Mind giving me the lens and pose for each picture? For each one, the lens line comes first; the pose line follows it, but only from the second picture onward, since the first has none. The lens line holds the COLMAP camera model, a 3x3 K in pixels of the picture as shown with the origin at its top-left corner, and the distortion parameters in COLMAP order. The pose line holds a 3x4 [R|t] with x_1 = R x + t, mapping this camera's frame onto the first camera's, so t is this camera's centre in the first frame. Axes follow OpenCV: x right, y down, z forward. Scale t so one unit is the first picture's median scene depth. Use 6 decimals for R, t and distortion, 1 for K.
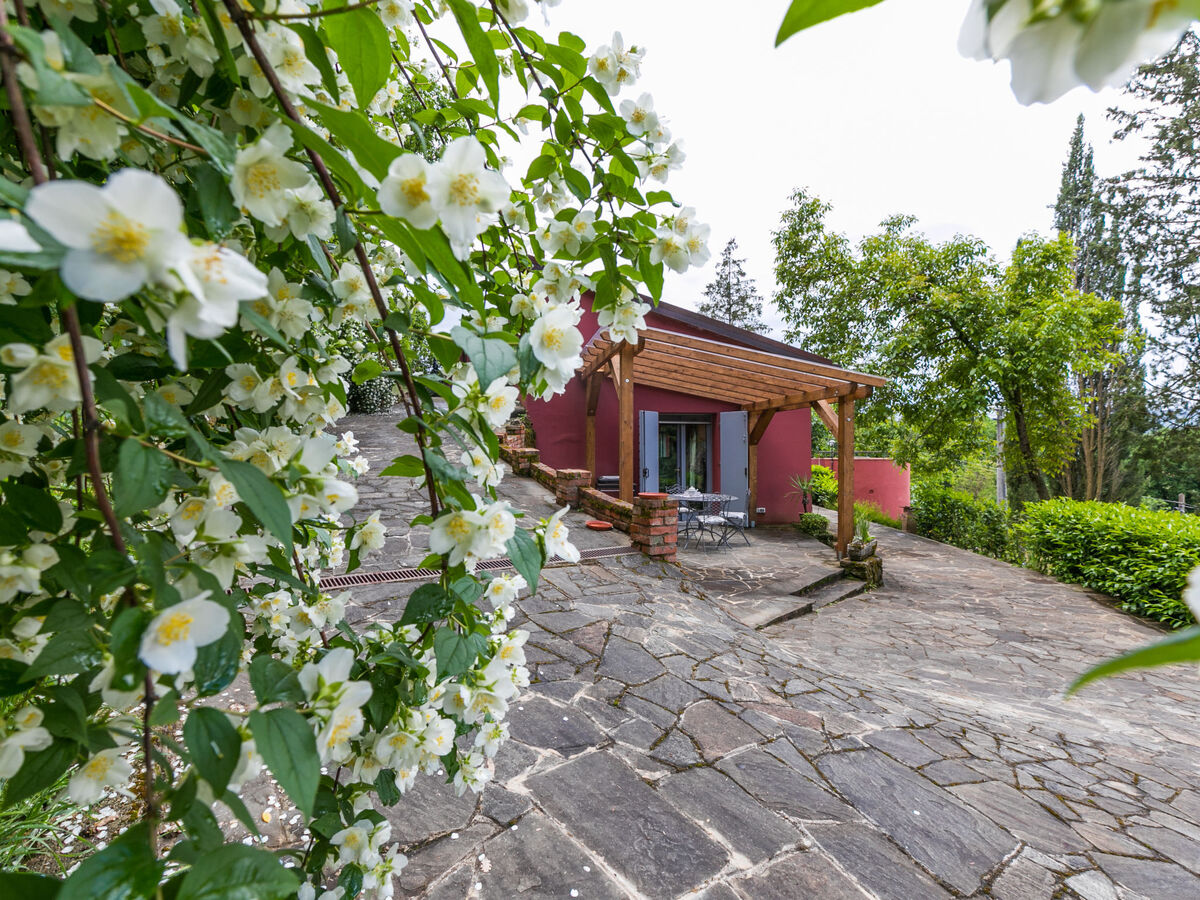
lens RADIAL K [[622.7, 0, 609.4], [0, 622.7, 444.5], [0, 0, 1]] dist [0.003566, -0.001374]
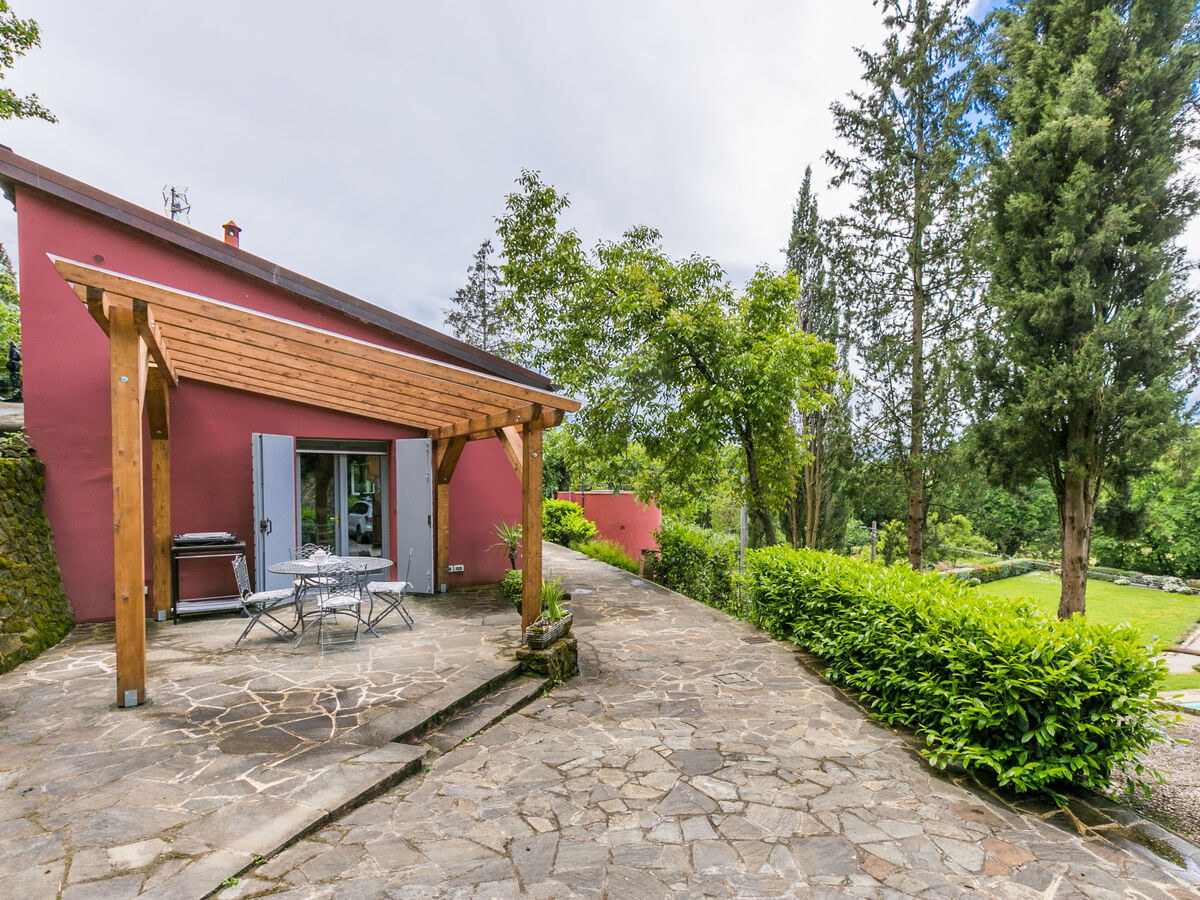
lens RADIAL K [[635.8, 0, 683.4], [0, 635.8, 497.2], [0, 0, 1]] dist [-0.001033, 0.001418]
pose [[0.899421, -0.009751, 0.436974, 0.131007], [-0.007742, 0.999239, 0.038232, -0.012436], [-0.437014, -0.037770, 0.898661, 0.151475]]
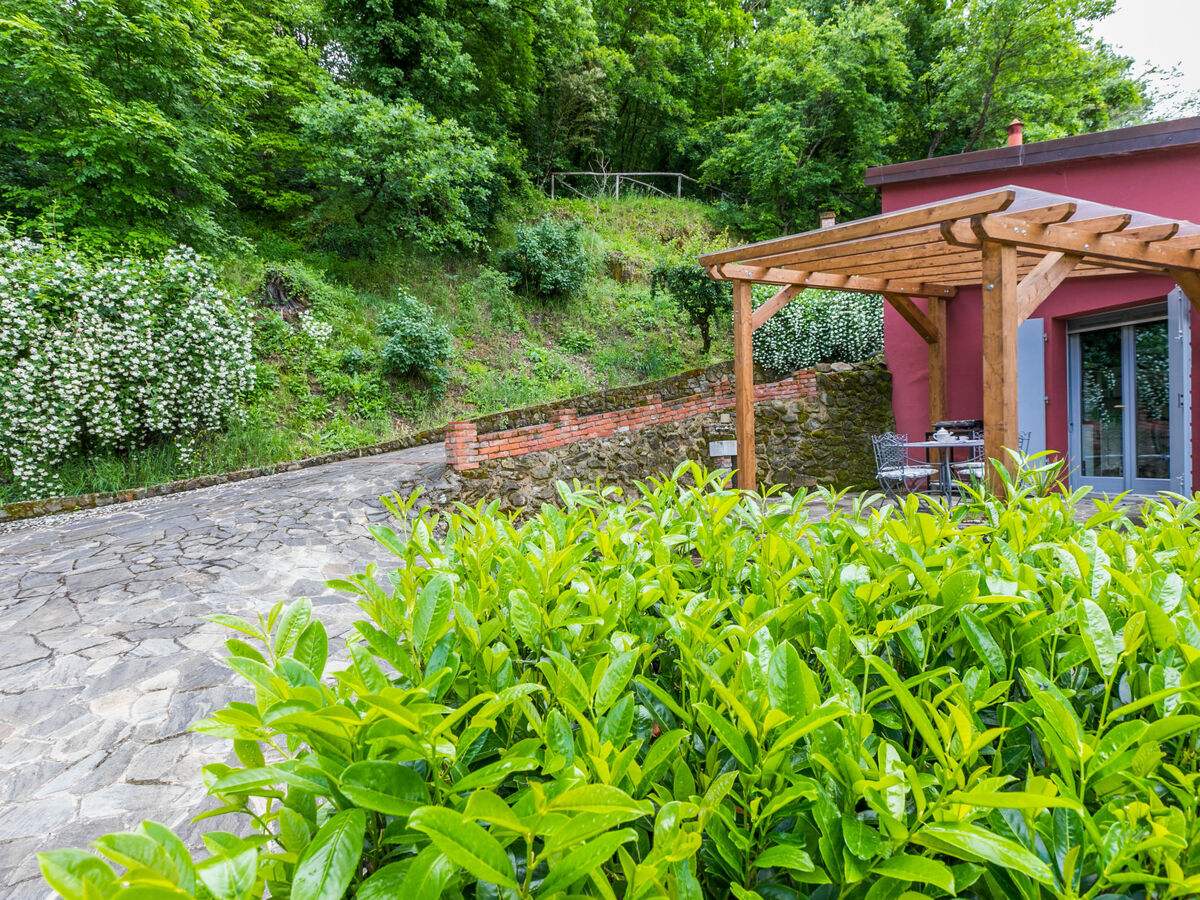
lens RADIAL K [[608.6, 0, 597.1], [0, 608.6, 452.4], [0, 0, 1]] dist [0.003726, 0.000883]
pose [[0.211865, 0.012200, -0.977223, 0.501269], [0.041369, 0.998914, 0.021439, 0.045325], [0.976423, -0.044969, 0.211130, 0.345757]]
